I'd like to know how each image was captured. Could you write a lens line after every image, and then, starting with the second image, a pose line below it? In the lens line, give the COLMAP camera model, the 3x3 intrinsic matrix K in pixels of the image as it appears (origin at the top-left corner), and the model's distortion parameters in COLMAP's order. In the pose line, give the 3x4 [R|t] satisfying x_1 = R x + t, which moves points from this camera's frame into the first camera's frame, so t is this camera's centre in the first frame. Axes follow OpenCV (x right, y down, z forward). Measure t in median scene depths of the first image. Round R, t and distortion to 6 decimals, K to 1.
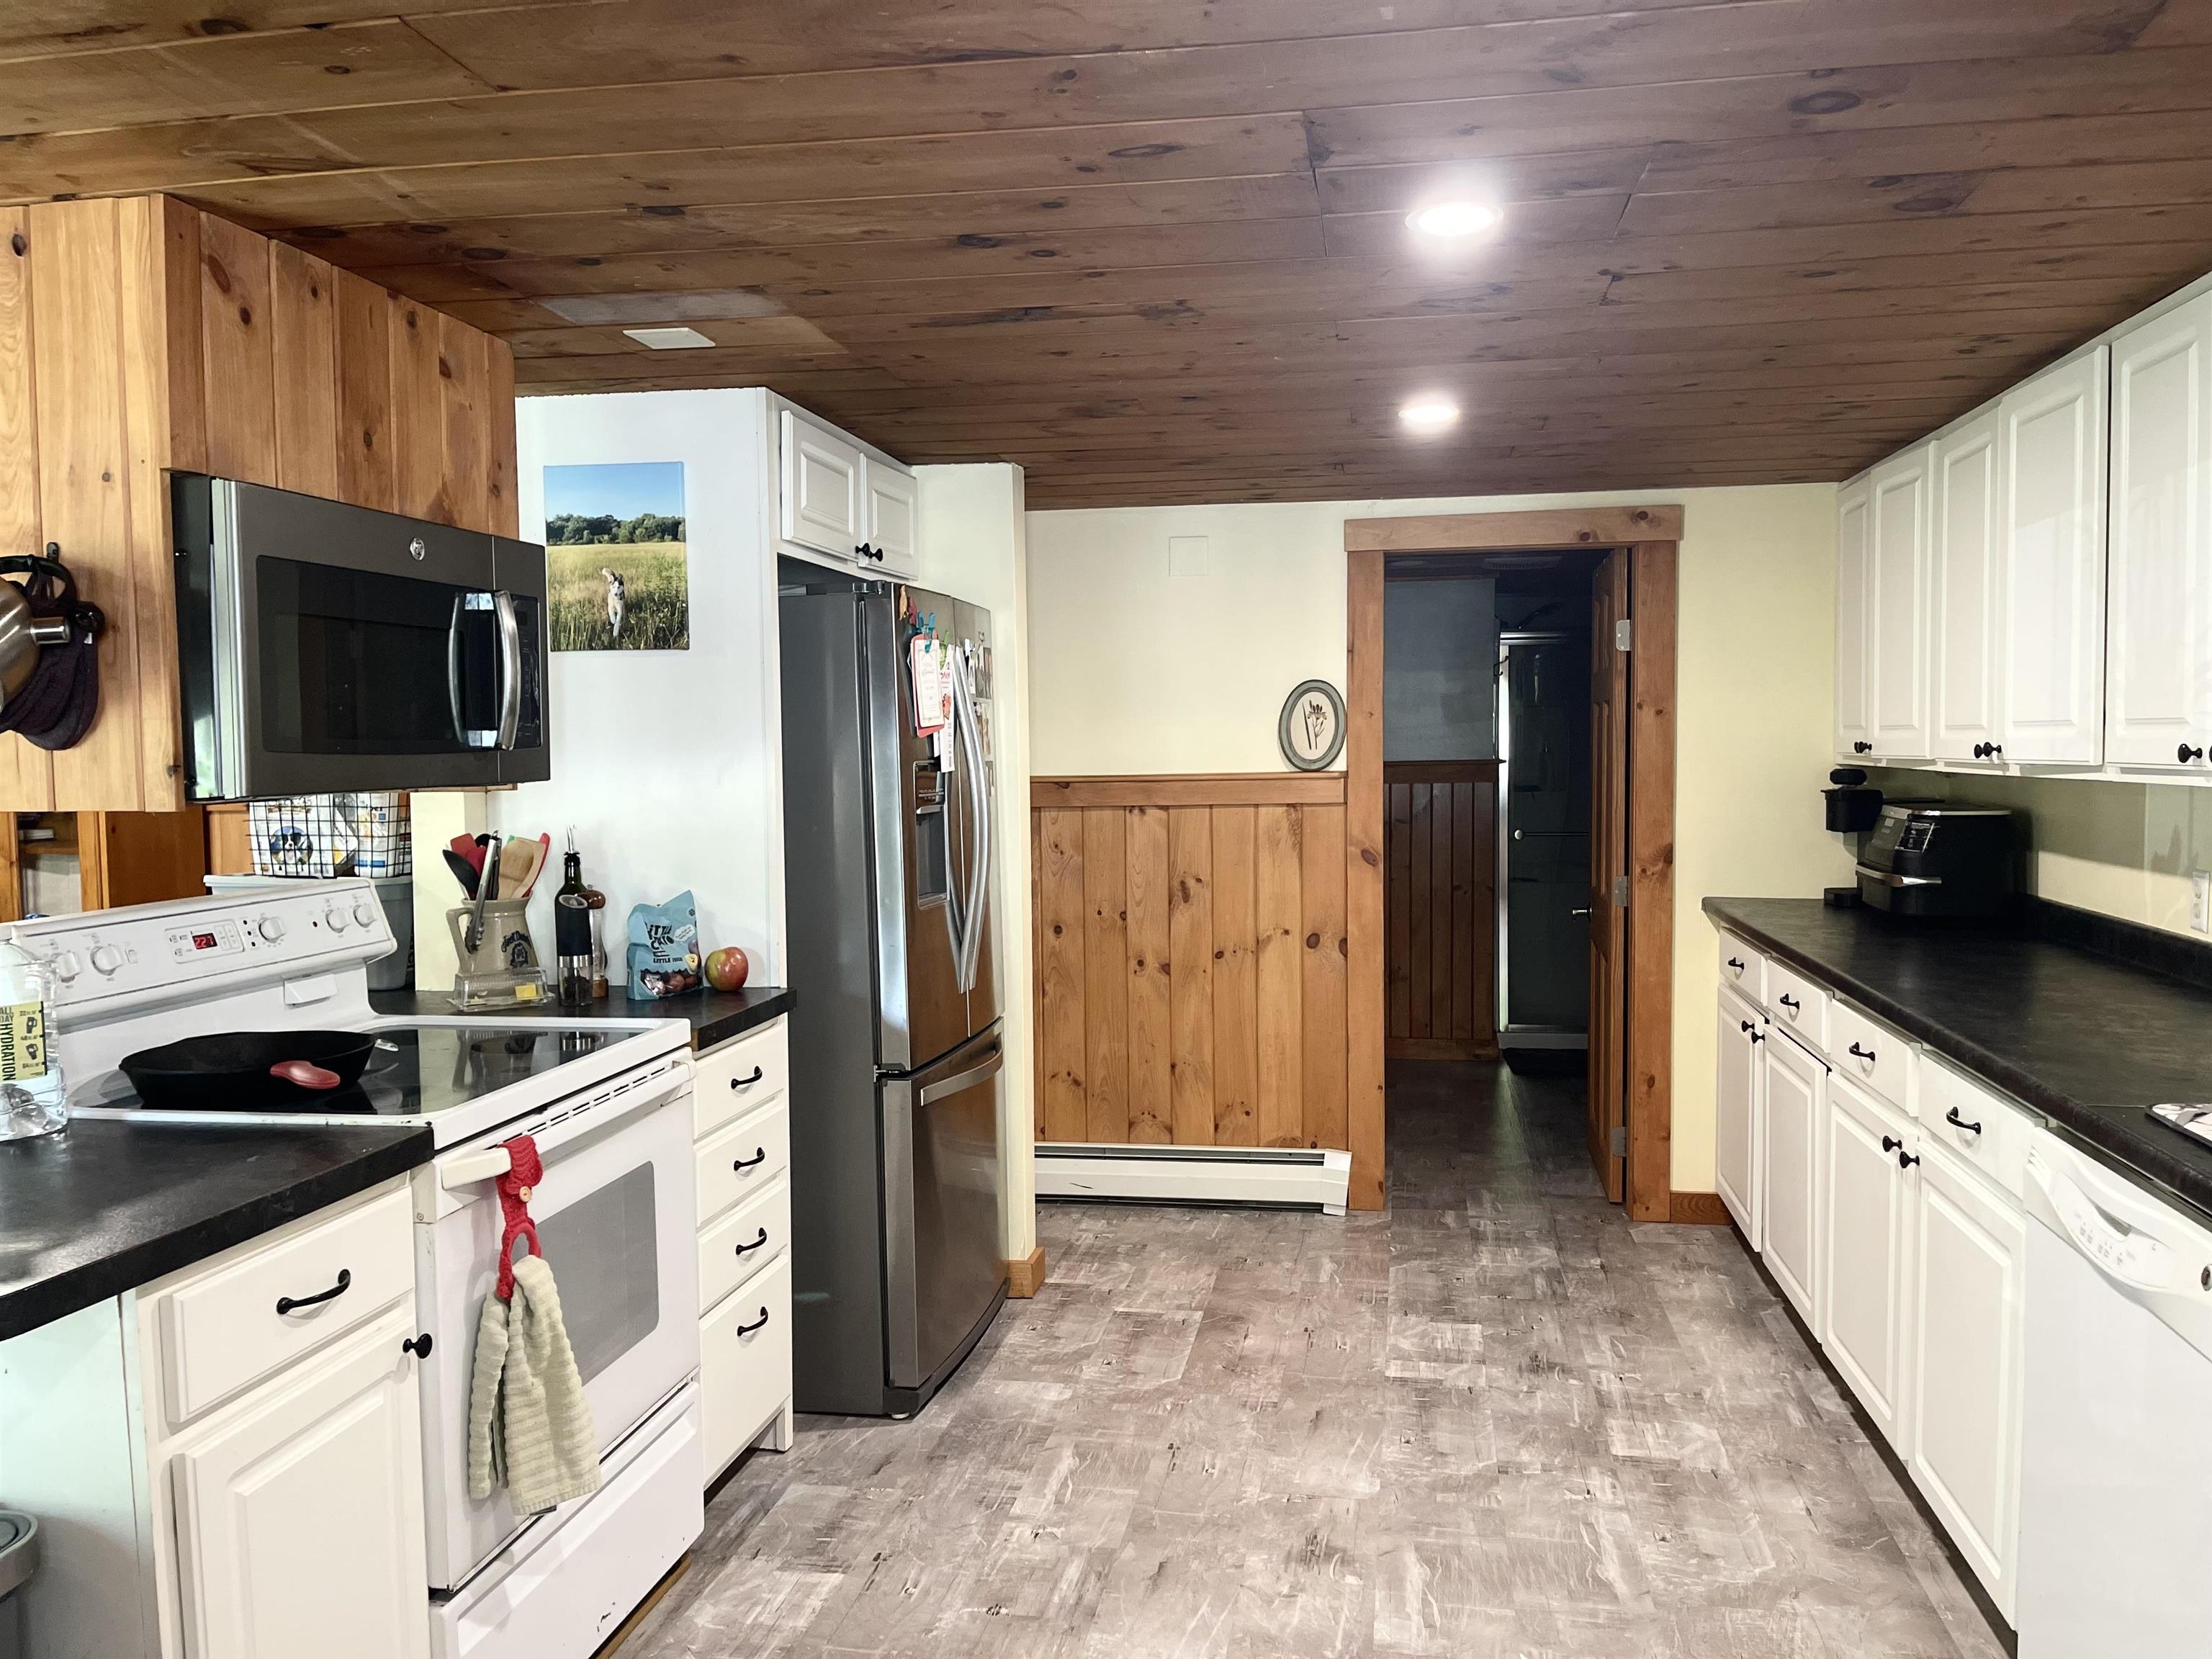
lens RADIAL K [[1612.9, 0, 1104.8], [0, 1612.9, 842.6], [0, 0, 1]] dist [0.003994, -0.050120]
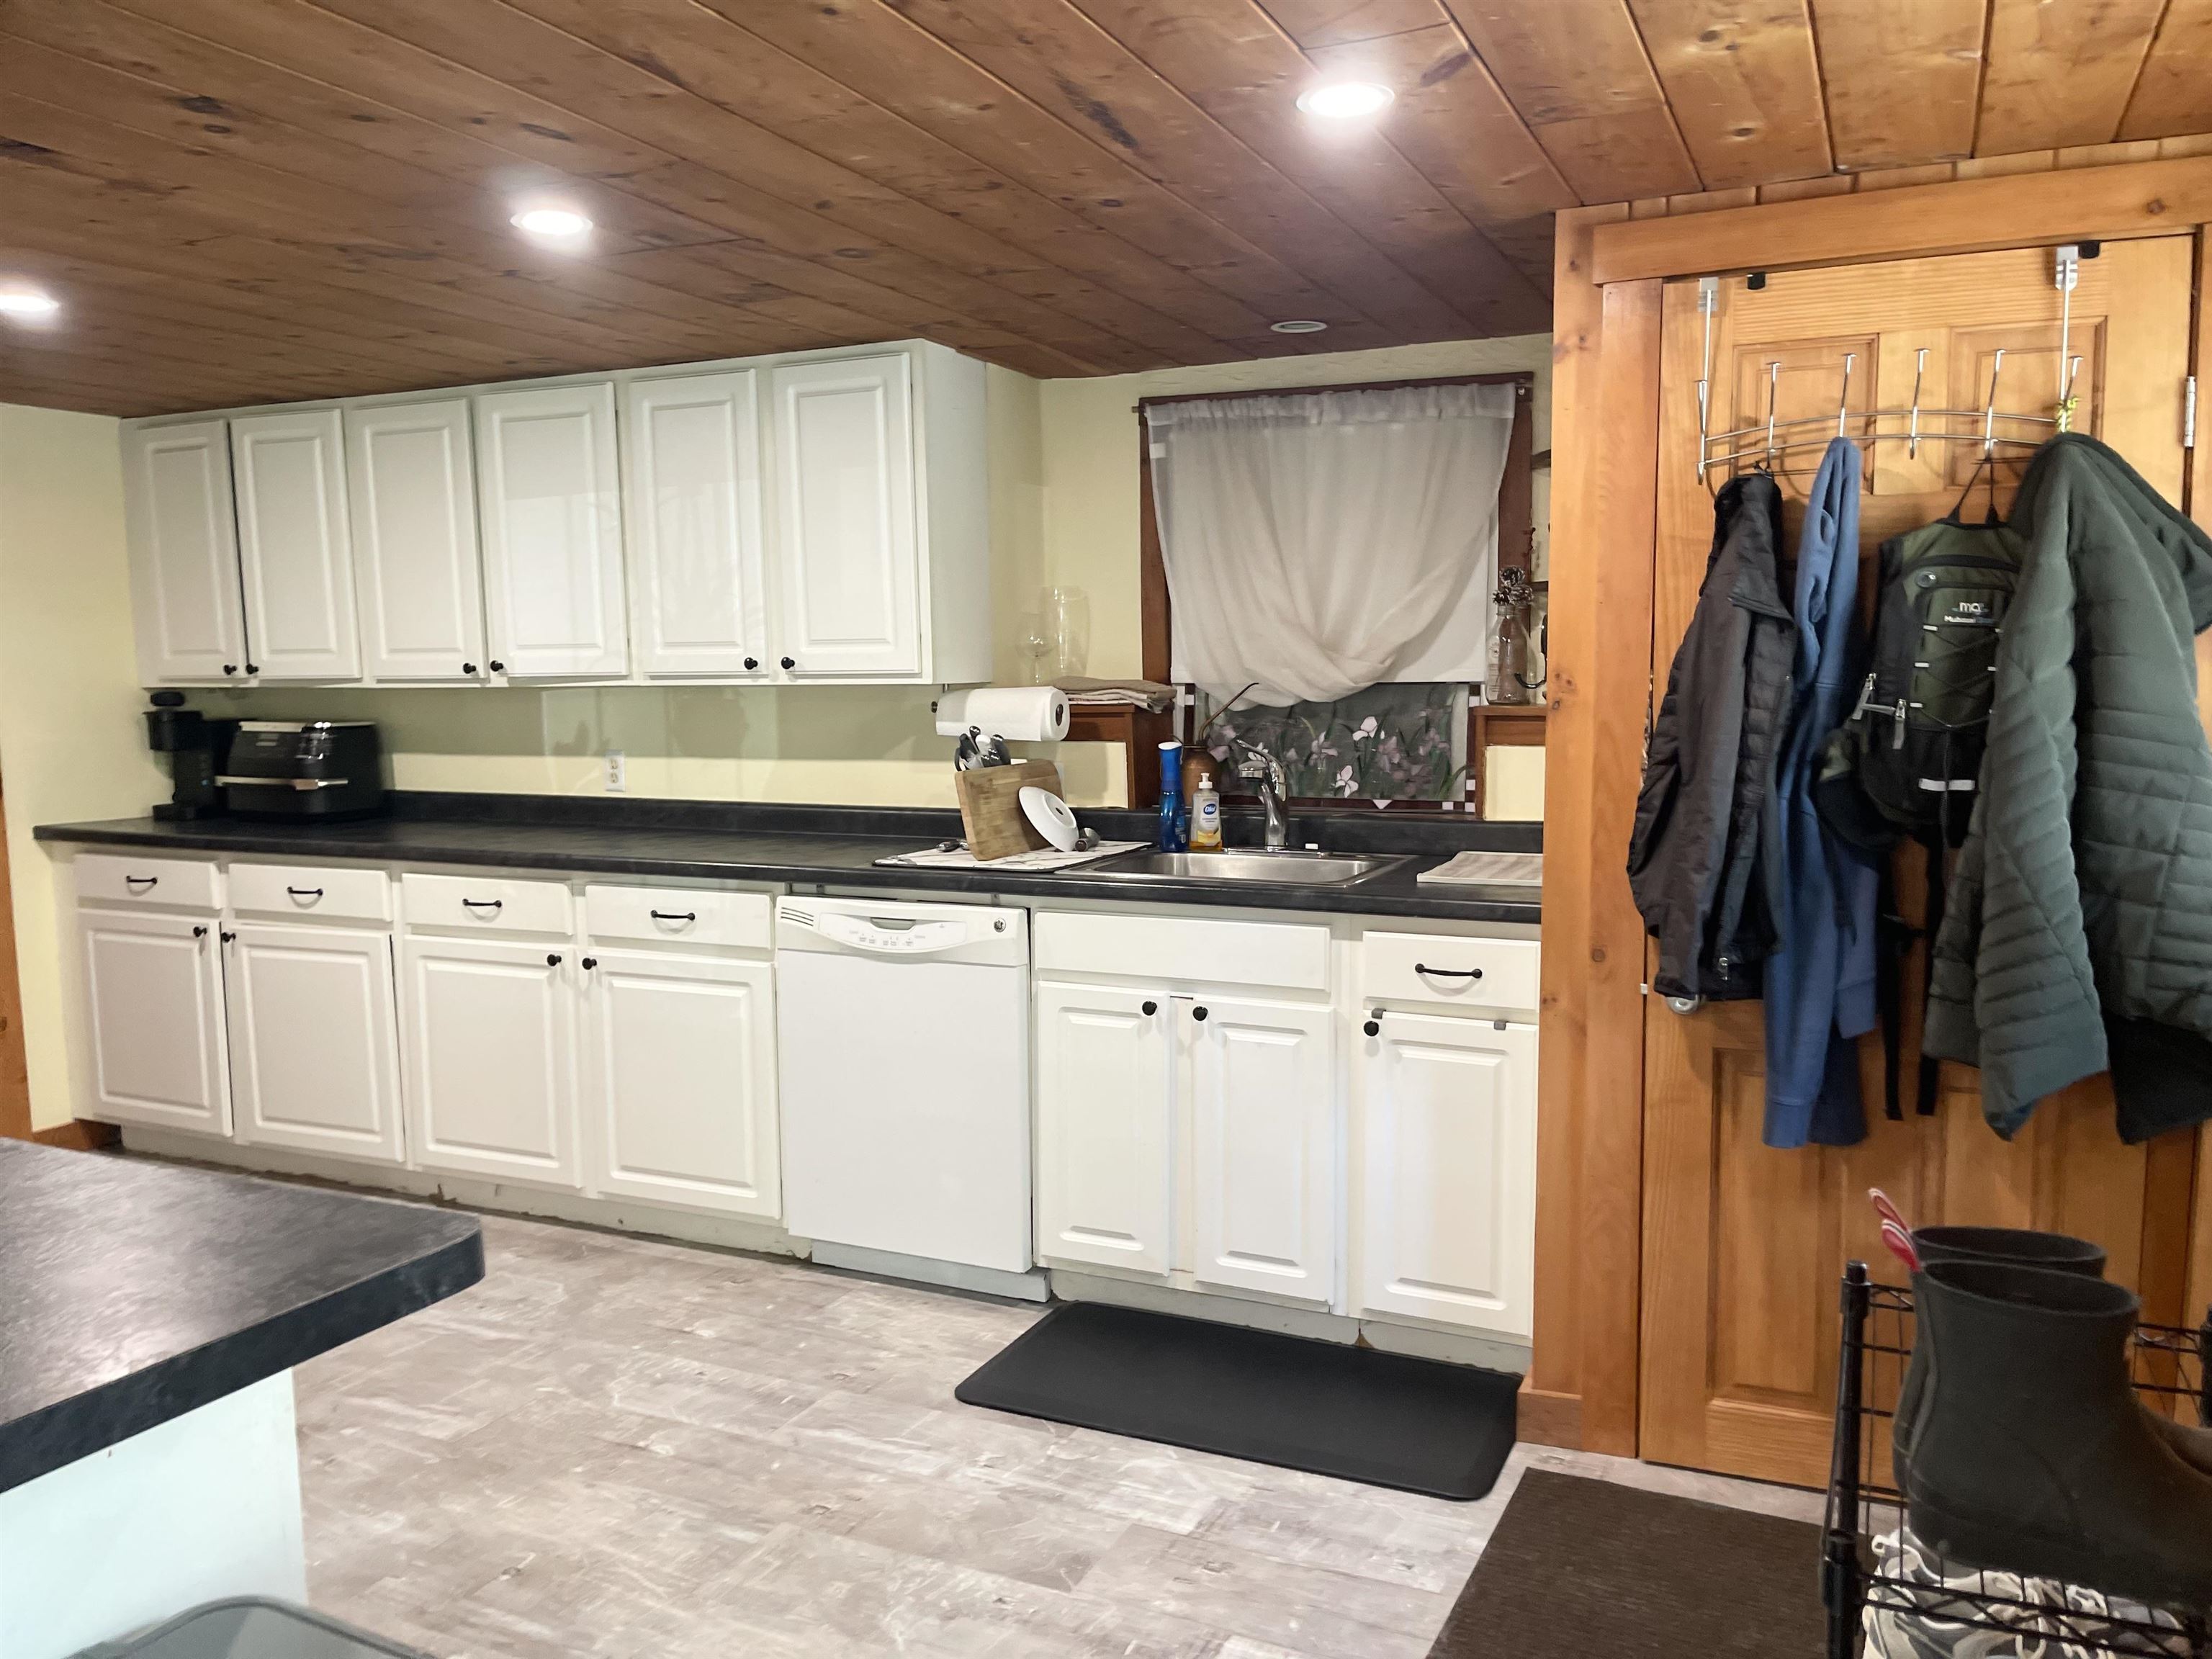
lens RADIAL K [[1651.9, 0, 1106.0], [0, 1651.9, 845.2], [0, 0, 1]] dist [0.051826, -0.084014]
pose [[0.248650, -0.098673, 0.963554, -0.676804], [0.066742, 0.994178, 0.084586, 0.005737], [-0.966291, 0.043278, 0.253788, 0.186388]]
